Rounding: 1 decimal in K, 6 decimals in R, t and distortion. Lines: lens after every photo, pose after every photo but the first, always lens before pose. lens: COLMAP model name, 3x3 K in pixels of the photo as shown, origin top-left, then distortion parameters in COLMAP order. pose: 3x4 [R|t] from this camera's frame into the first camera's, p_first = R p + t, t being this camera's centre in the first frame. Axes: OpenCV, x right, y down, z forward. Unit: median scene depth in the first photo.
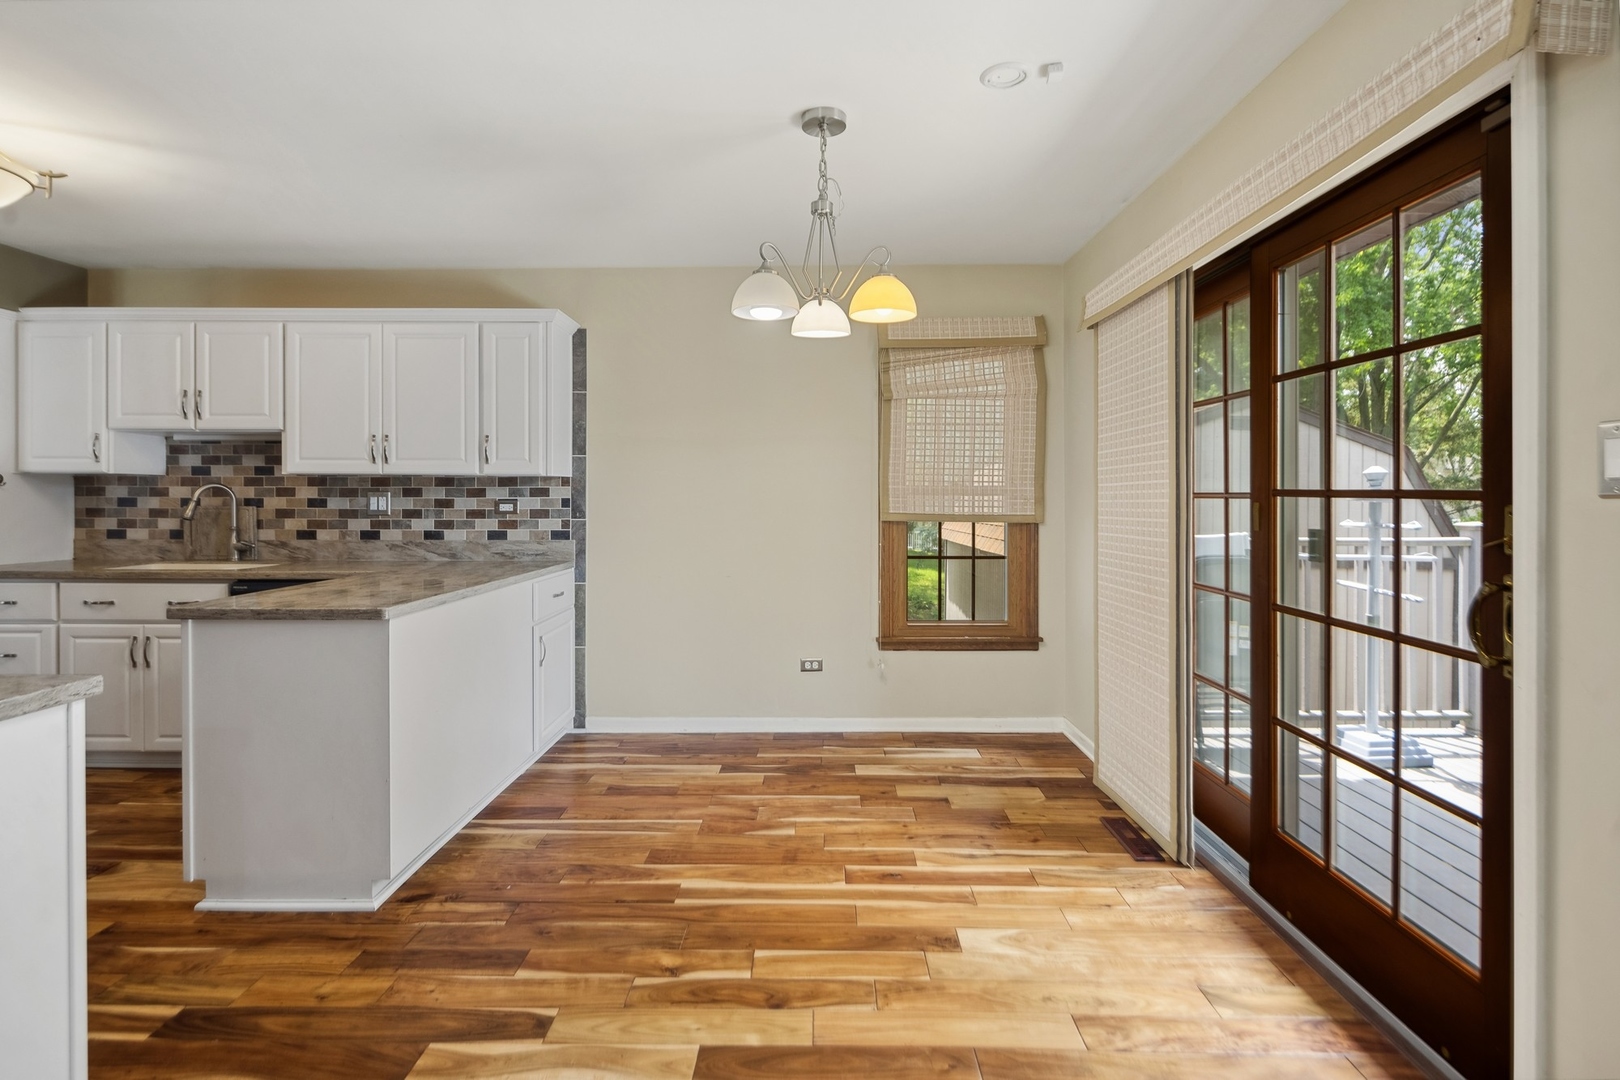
lens RADIAL K [[757.5, 0, 803.6], [0, 757.5, 501.7], [0, 0, 1]] dist [0.000354, 0.000005]
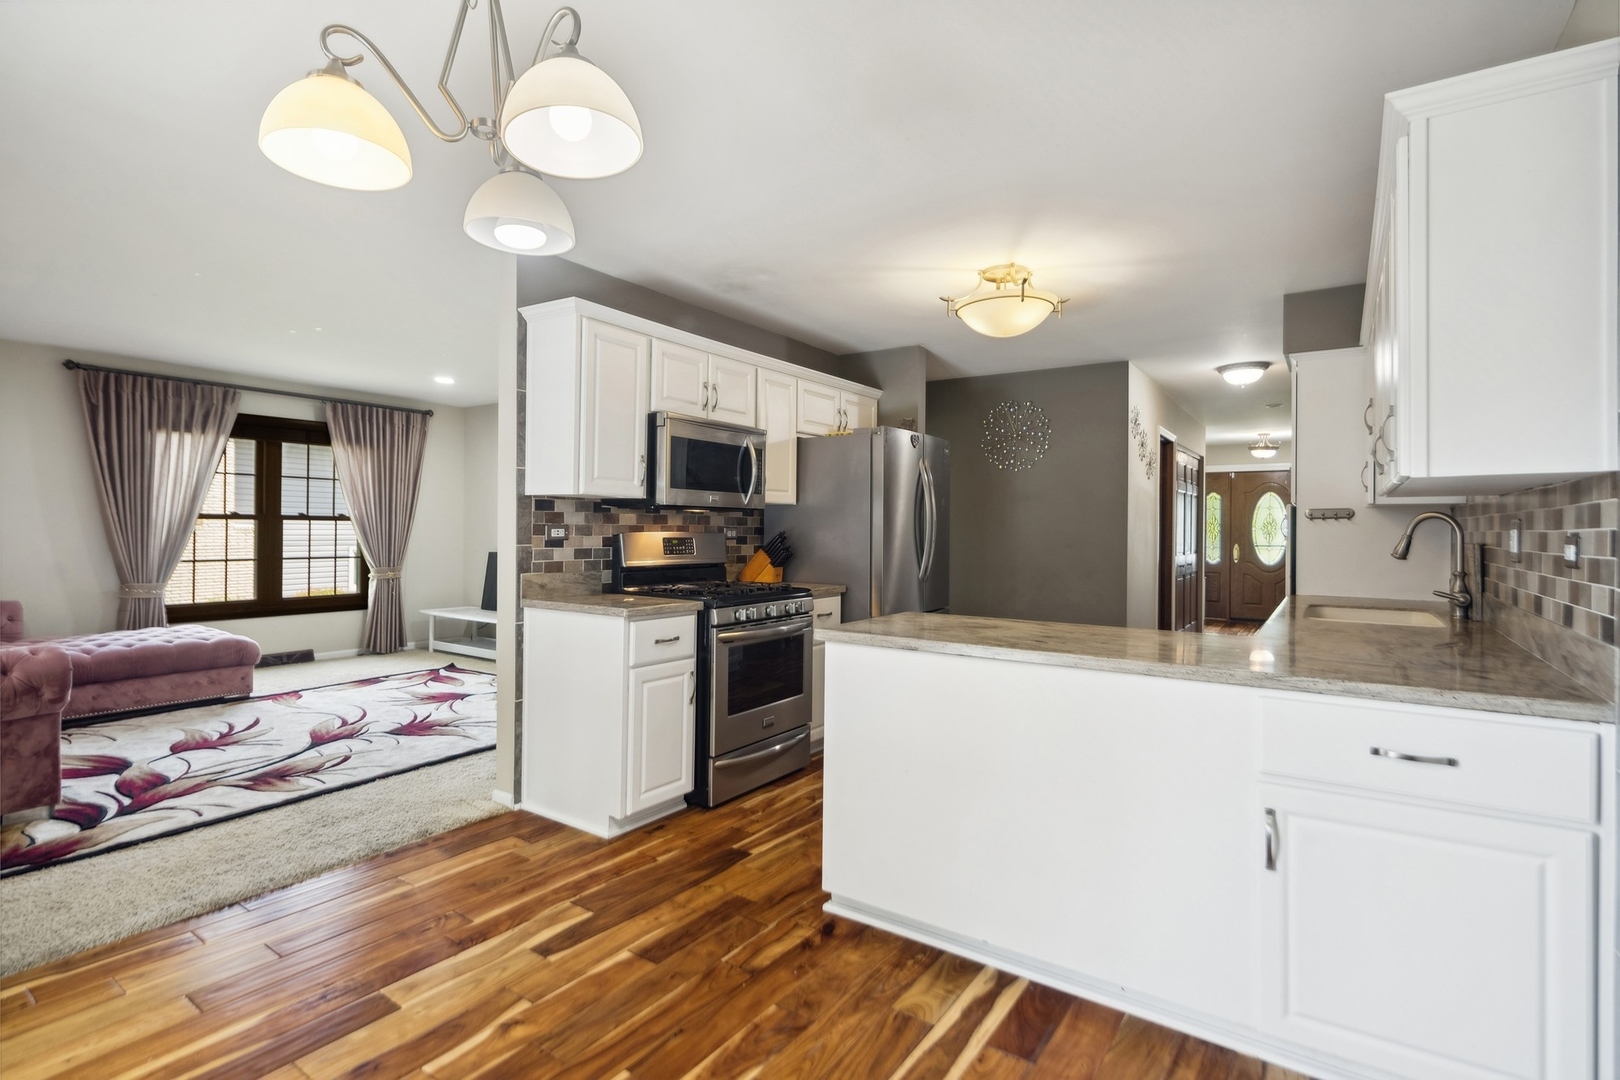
lens RADIAL K [[802.3, 0, 832.4], [0, 802.3, 519.5], [0, 0, 1]] dist [0.000781, 0.000537]
pose [[-0.543670, -0.015306, -0.839160, 0.367697], [-0.011943, 0.999874, -0.010500, -0.004496], [0.839214, 0.004313, -0.543784, 1.514161]]
